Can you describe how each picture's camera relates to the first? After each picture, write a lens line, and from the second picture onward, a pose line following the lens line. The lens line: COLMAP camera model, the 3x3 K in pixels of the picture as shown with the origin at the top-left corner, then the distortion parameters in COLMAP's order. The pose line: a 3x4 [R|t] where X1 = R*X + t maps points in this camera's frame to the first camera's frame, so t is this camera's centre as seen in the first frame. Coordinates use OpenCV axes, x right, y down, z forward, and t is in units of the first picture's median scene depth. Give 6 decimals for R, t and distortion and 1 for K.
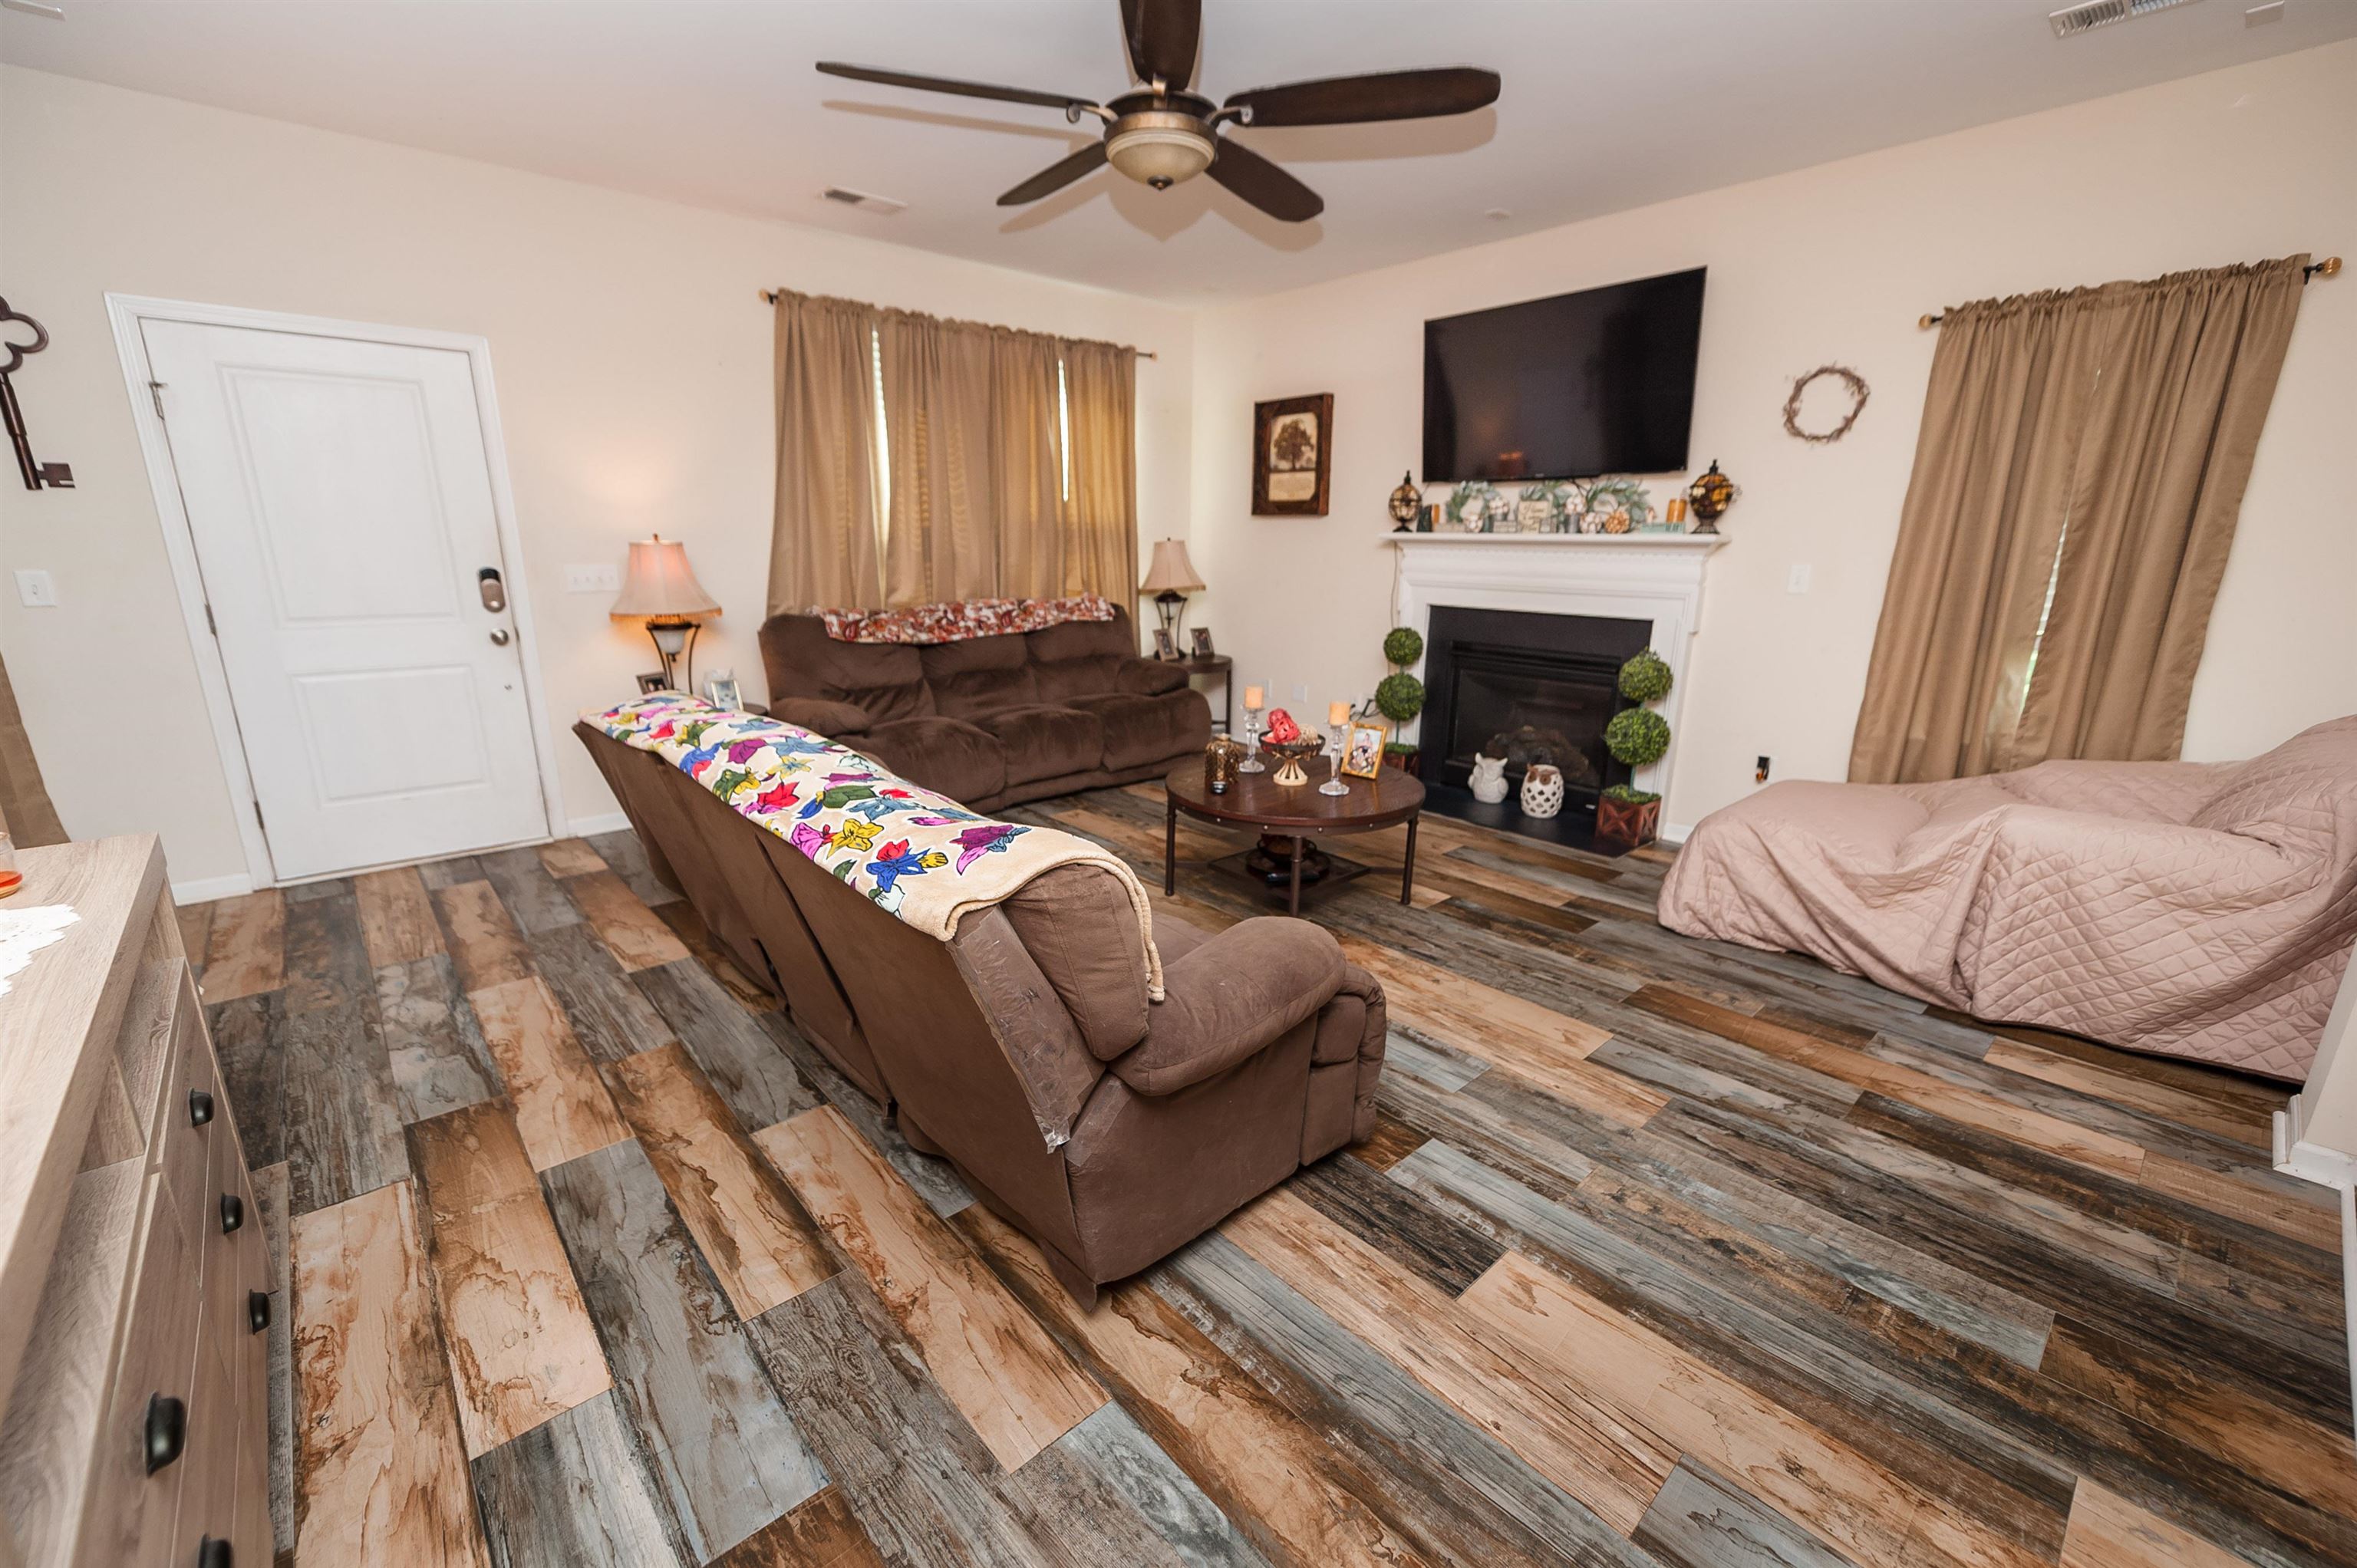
lens RADIAL K [[957.8, 0, 1187.0], [0, 957.8, 793.5], [0, 0, 1]] dist [0.017861, -0.007284]
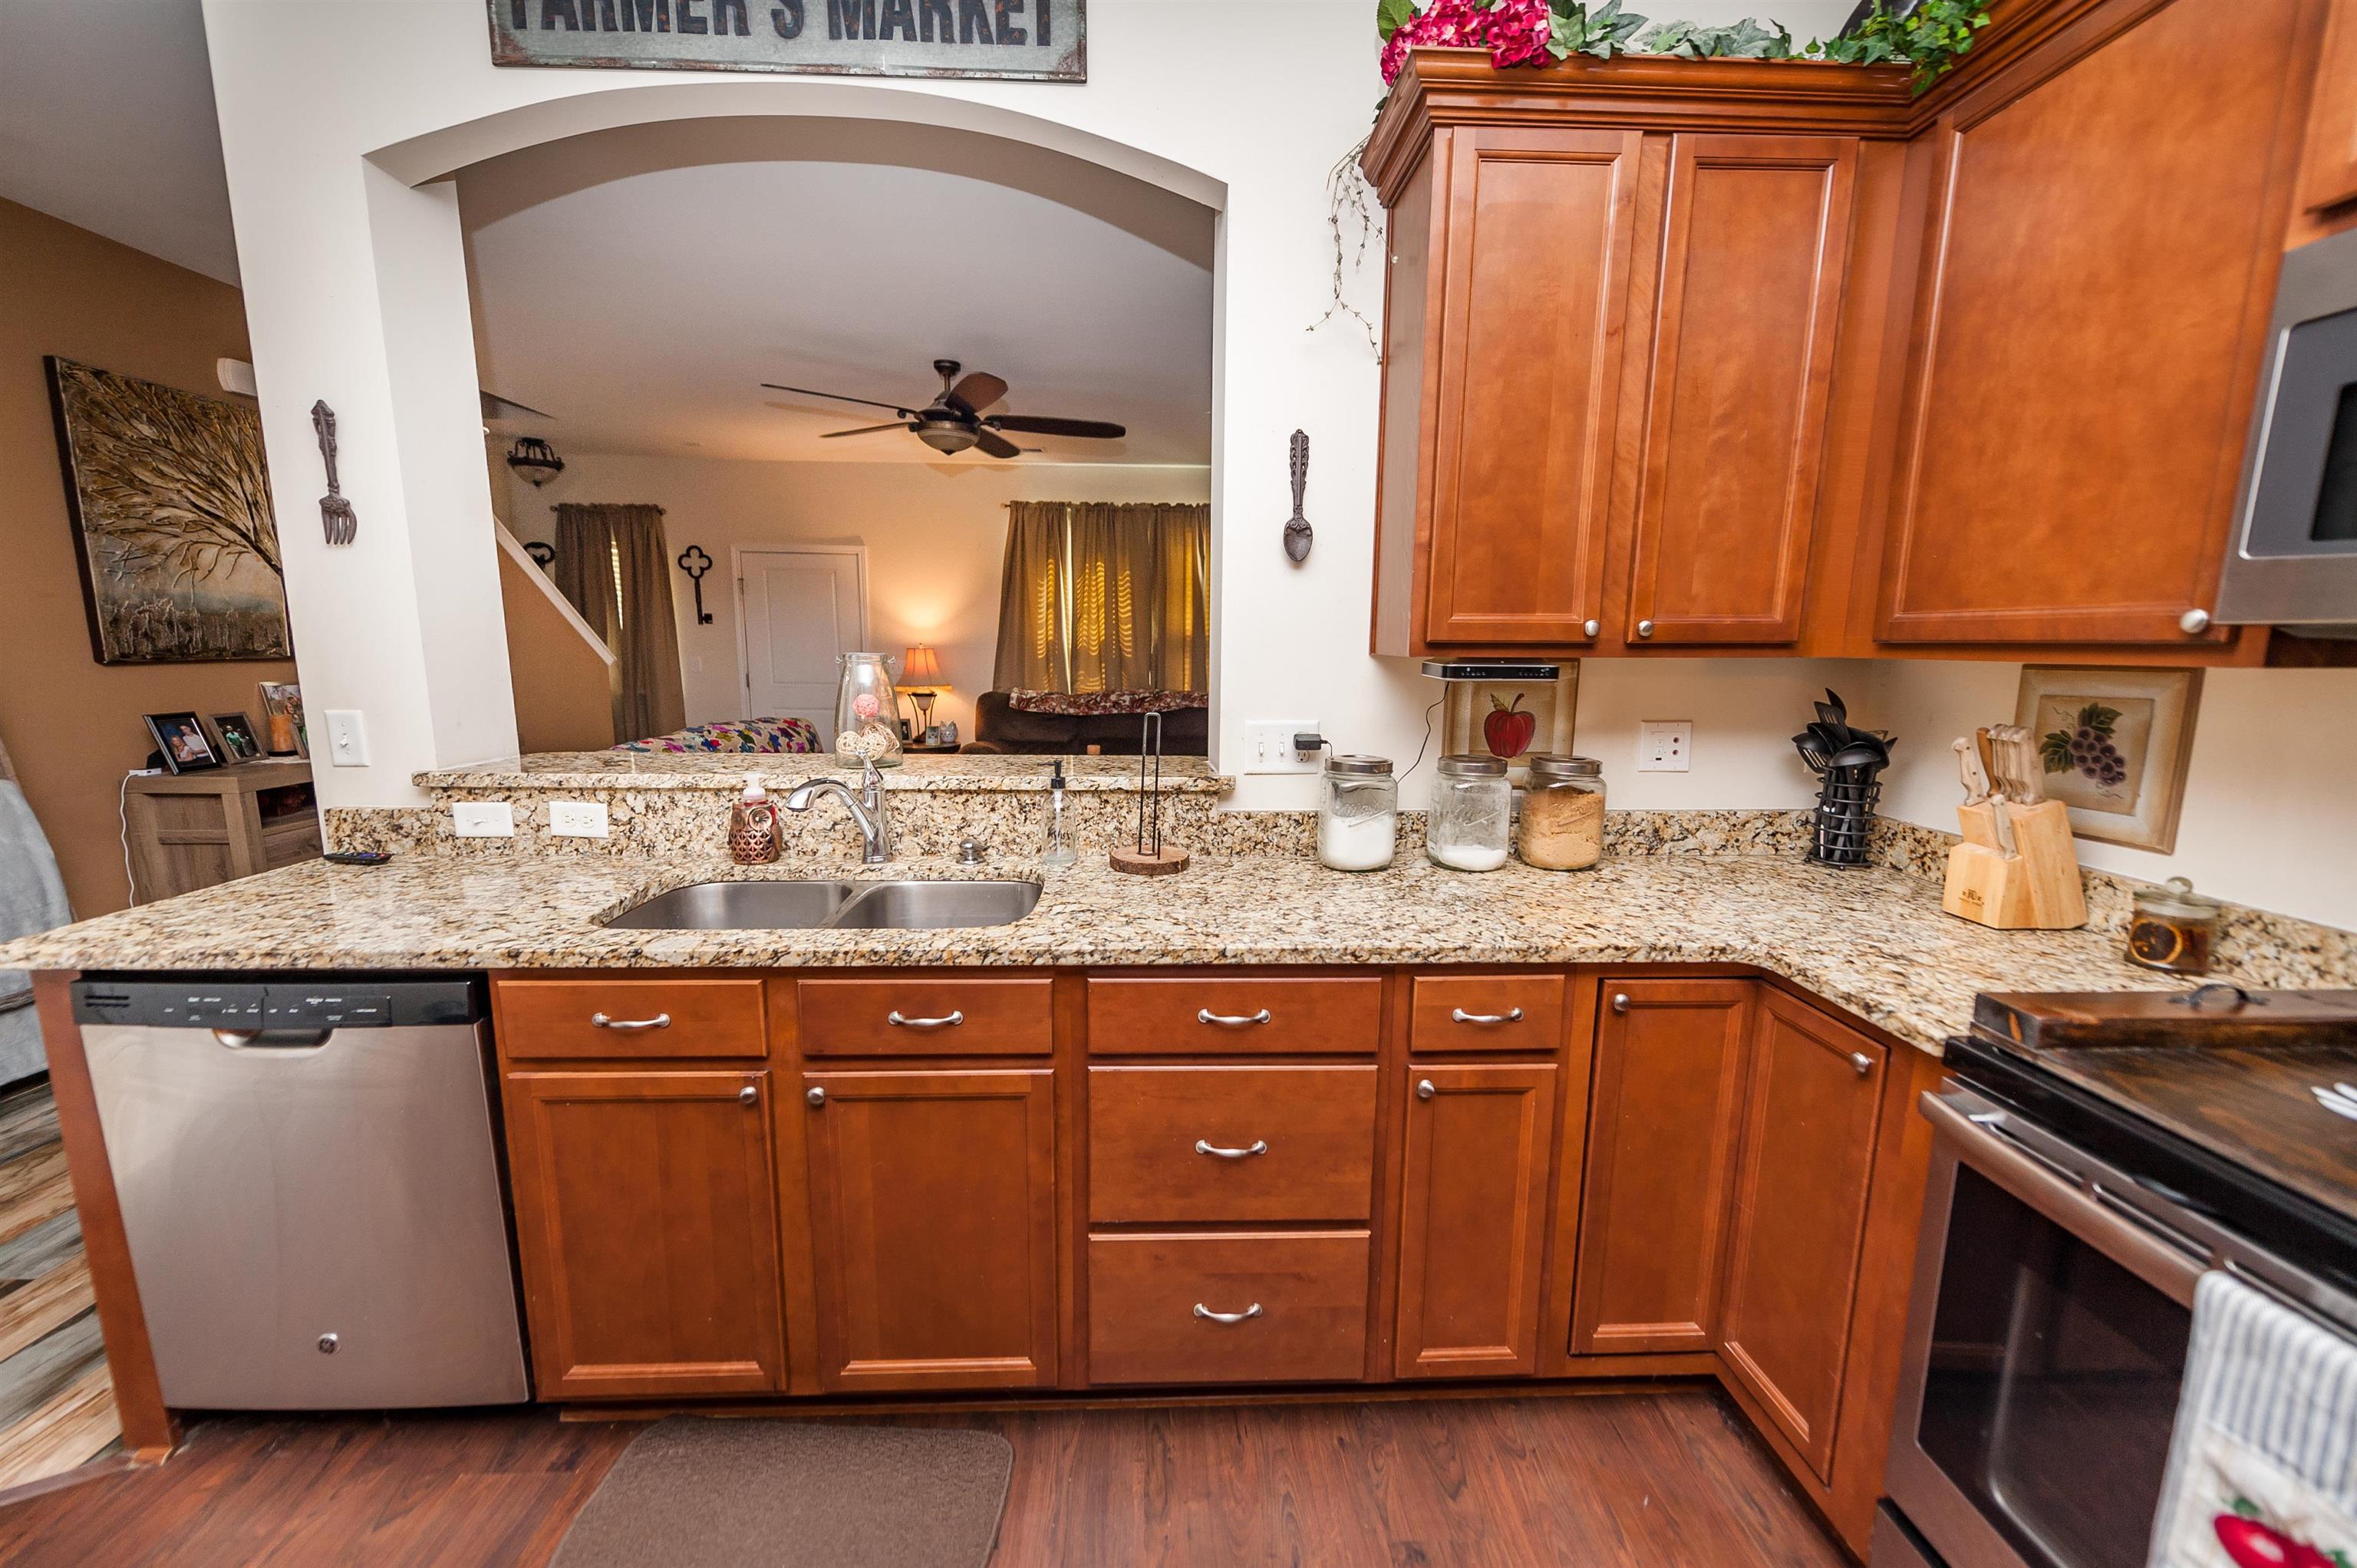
lens RADIAL K [[957.8, 0, 1187.0], [0, 957.8, 793.5], [0, 0, 1]] dist [0.017861, -0.007284]
pose [[0.767571, 0.100997, -0.632957, 0.897634], [-0.171603, 0.983839, -0.051113, 0.010496], [0.617566, 0.147850, 0.772497, -0.029423]]
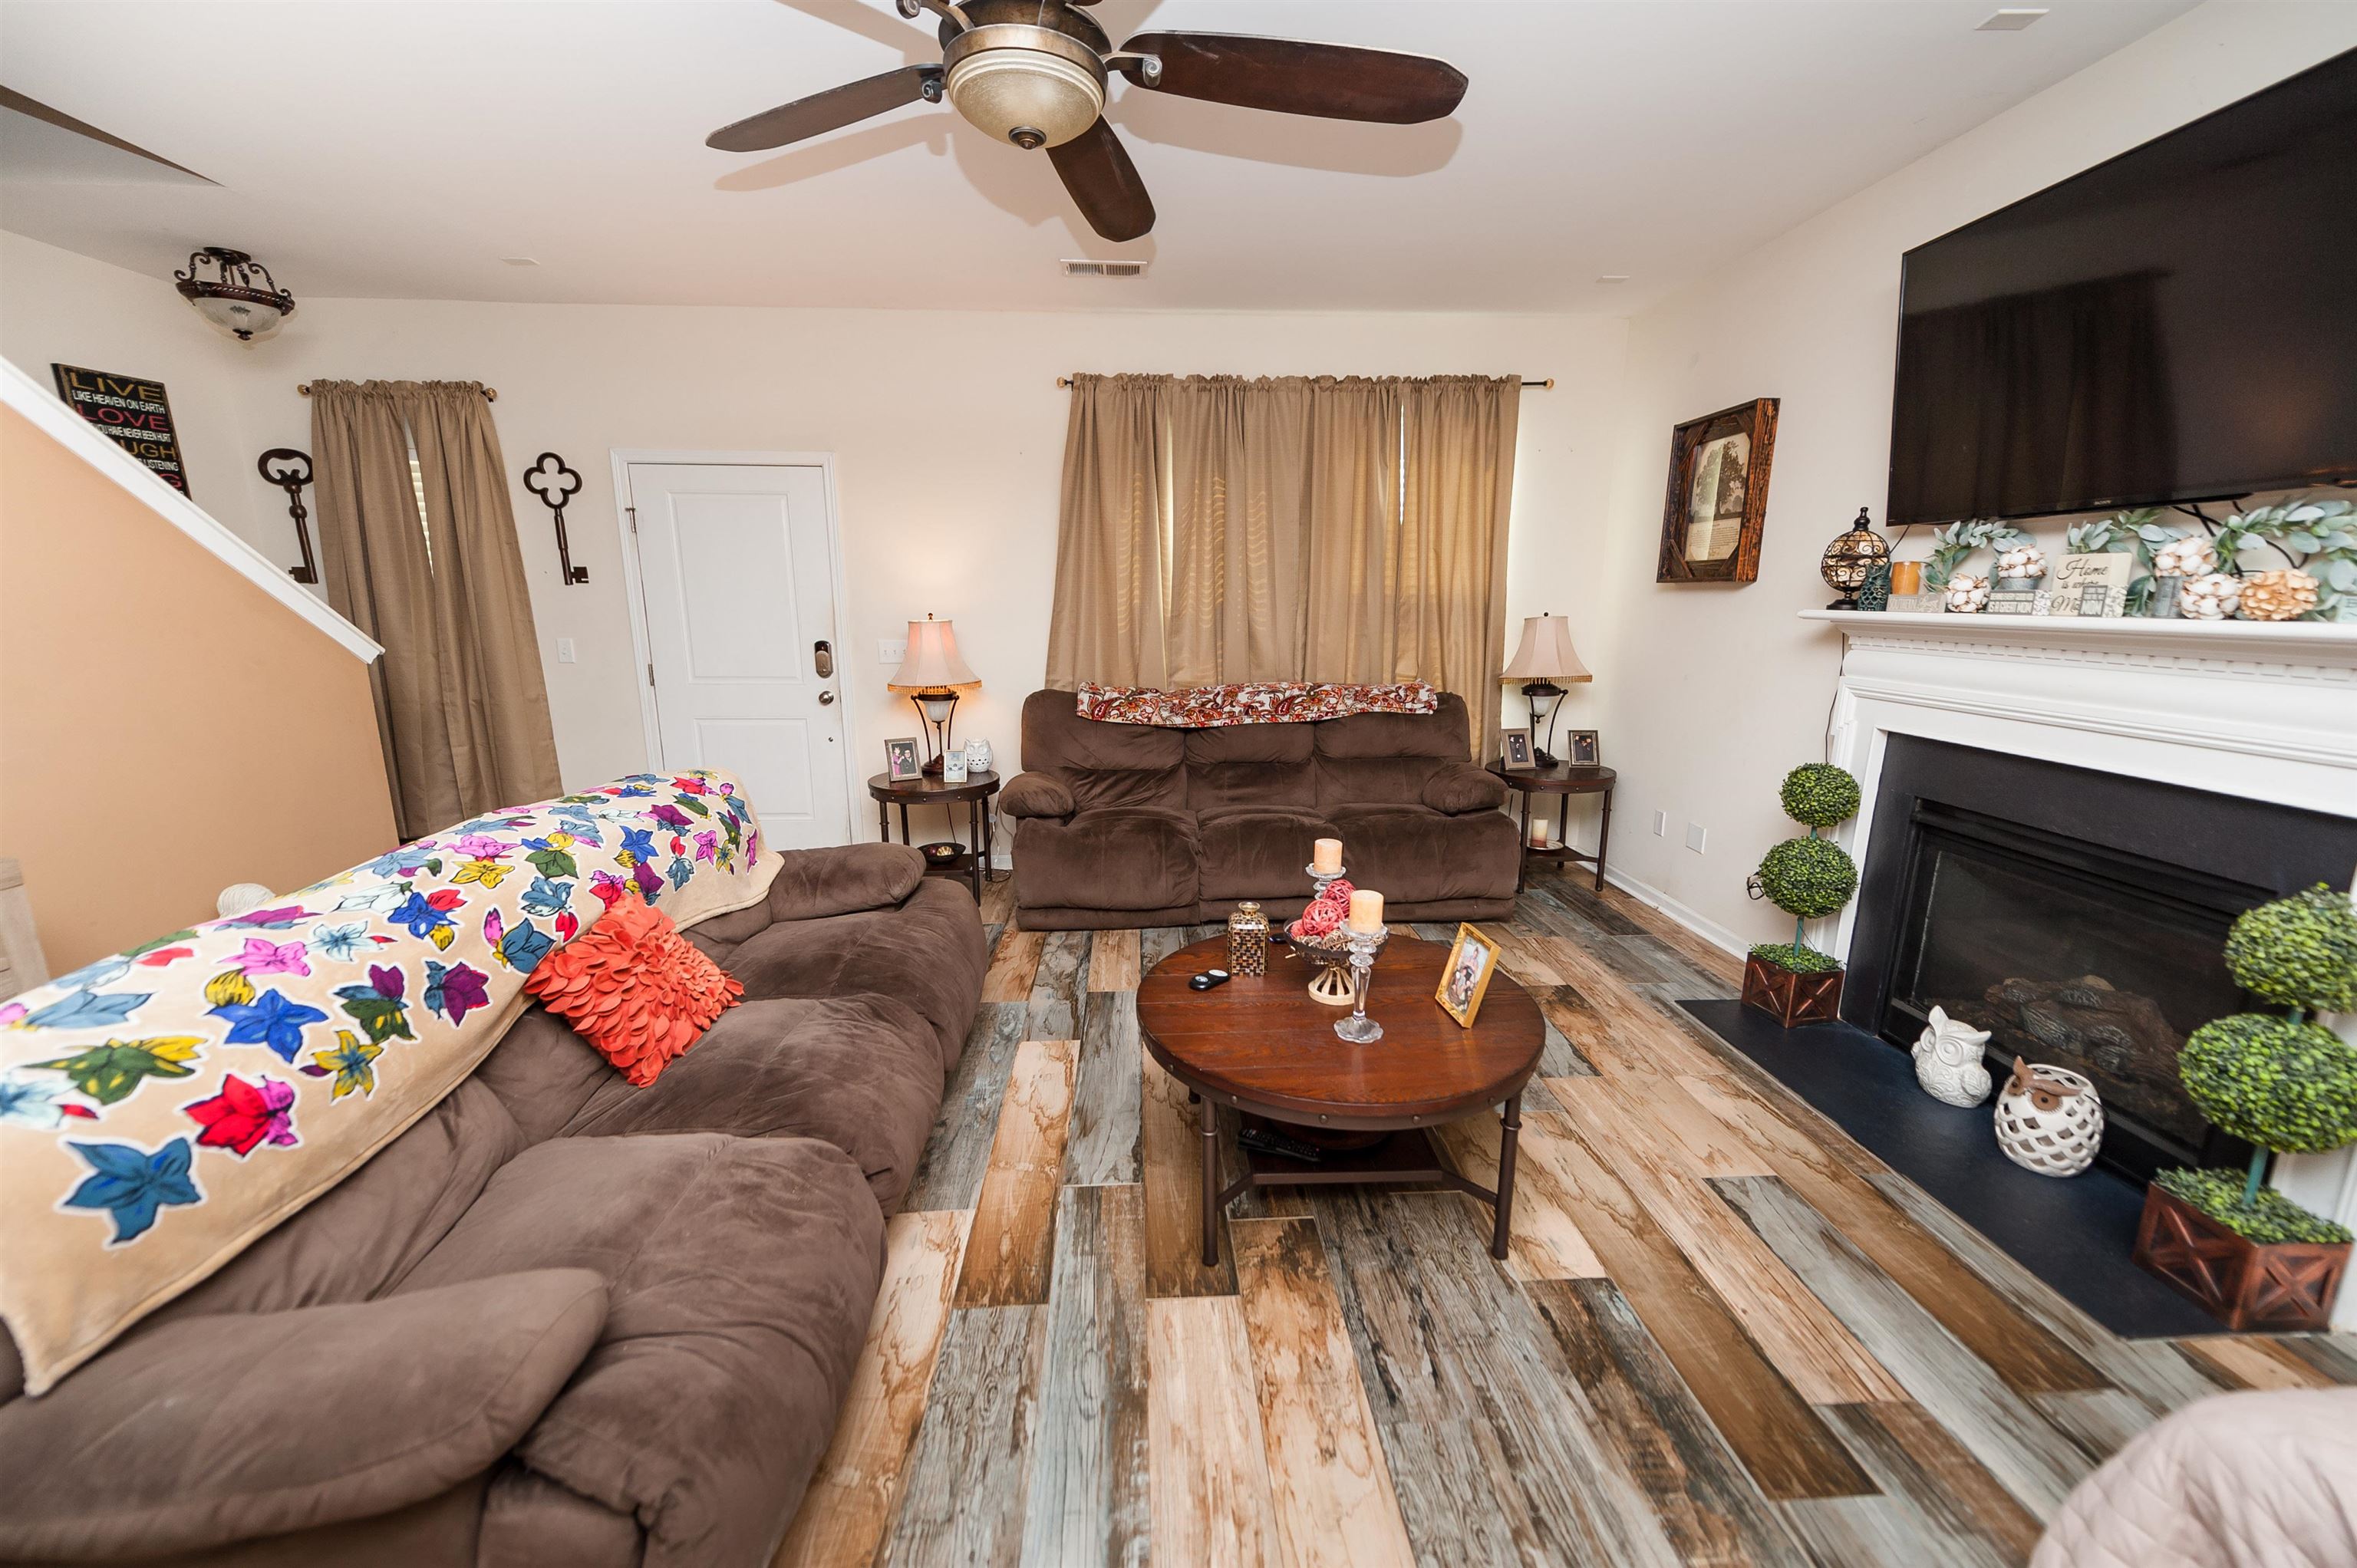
lens RADIAL K [[926.3, 0, 1173.0], [0, 926.3, 792.2], [0, 0, 1]] dist [0.015404, -0.005987]
pose [[0.775541, 0.125522, -0.618692, 0.307541], [-0.159767, 0.987155, 0.000006, -0.102499], [0.610745, 0.098842, 0.785634, 0.328669]]
